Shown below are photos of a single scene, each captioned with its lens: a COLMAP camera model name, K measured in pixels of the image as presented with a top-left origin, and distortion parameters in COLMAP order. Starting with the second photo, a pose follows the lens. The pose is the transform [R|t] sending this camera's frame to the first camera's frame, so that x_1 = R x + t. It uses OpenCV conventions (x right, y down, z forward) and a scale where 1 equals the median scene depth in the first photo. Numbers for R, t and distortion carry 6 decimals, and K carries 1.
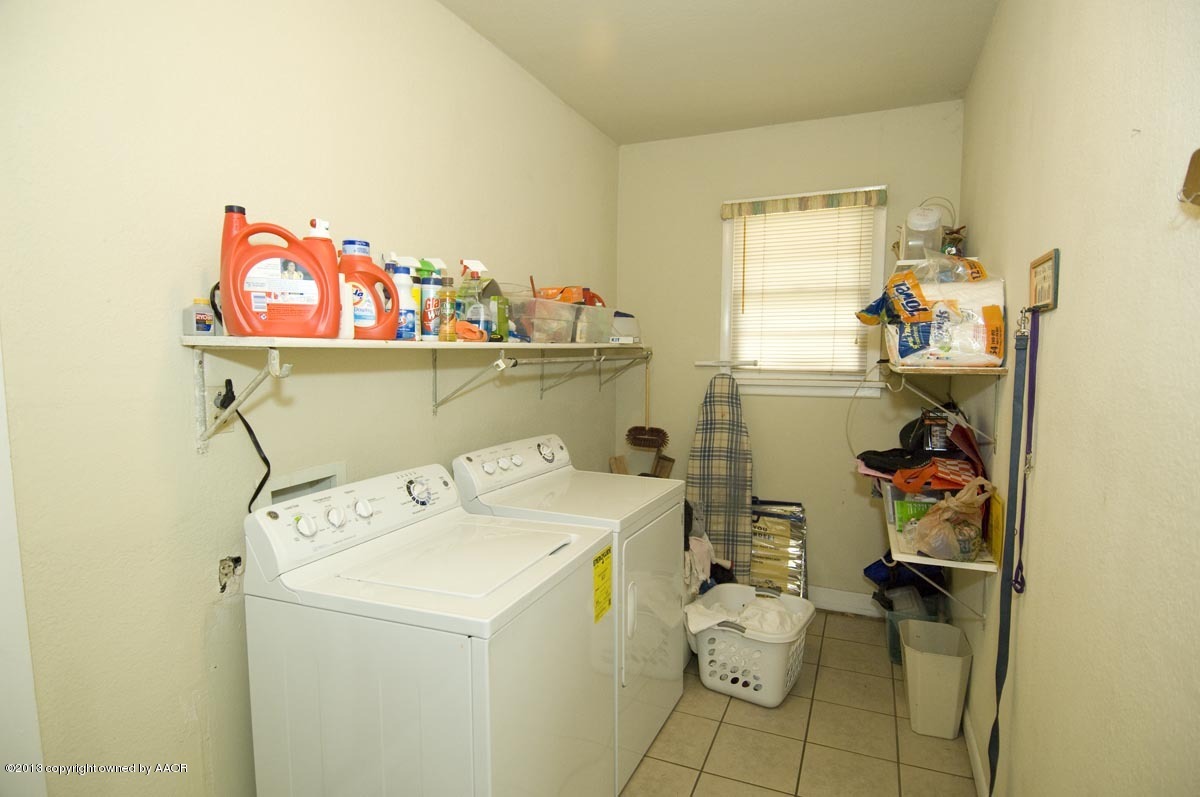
lens RADIAL K [[620.8, 0, 597.1], [0, 620.8, 400.5], [0, 0, 1]] dist [0.026497, -0.035069]
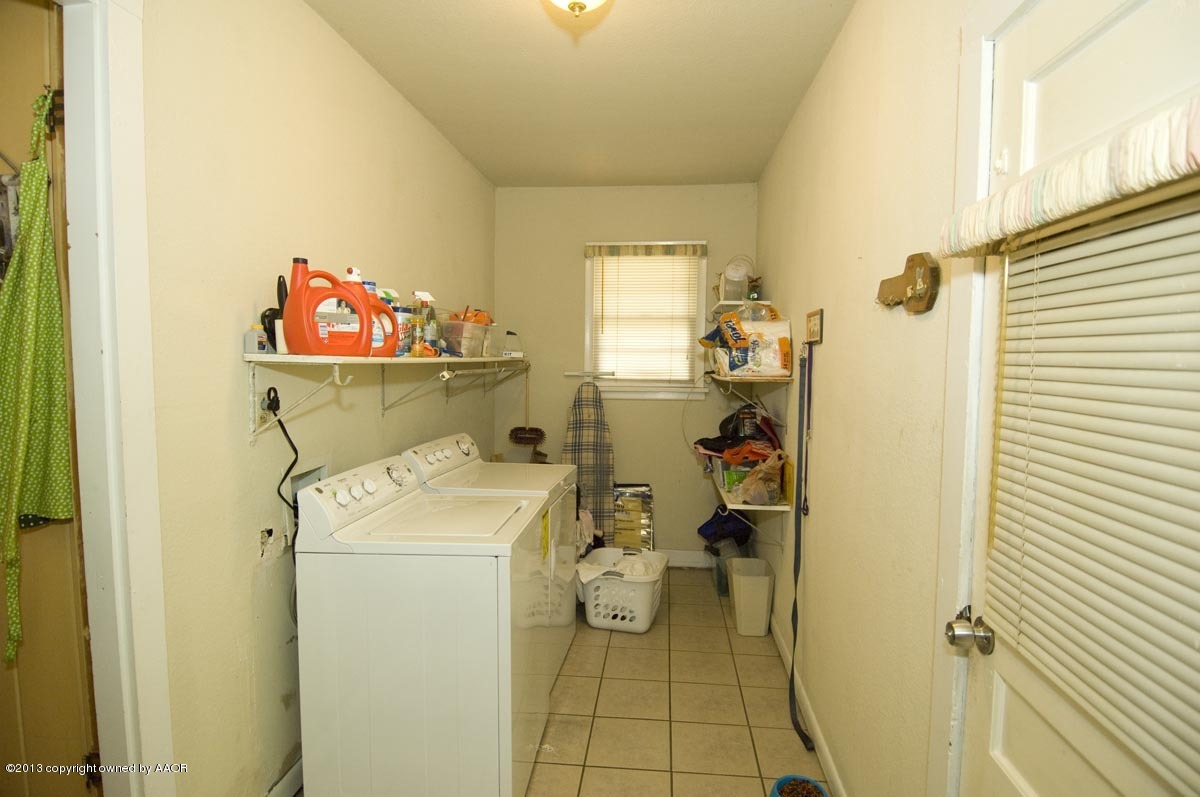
lens RADIAL K [[620.8, 0, 596.7], [0, 620.8, 399.1], [0, 0, 1]] dist [0.026497, -0.035069]
pose [[0.955253, -0.011183, 0.295580, -0.206182], [0.016150, 0.999766, -0.014370, 0.011625], [-0.295350, 0.018500, 0.955210, -0.256187]]
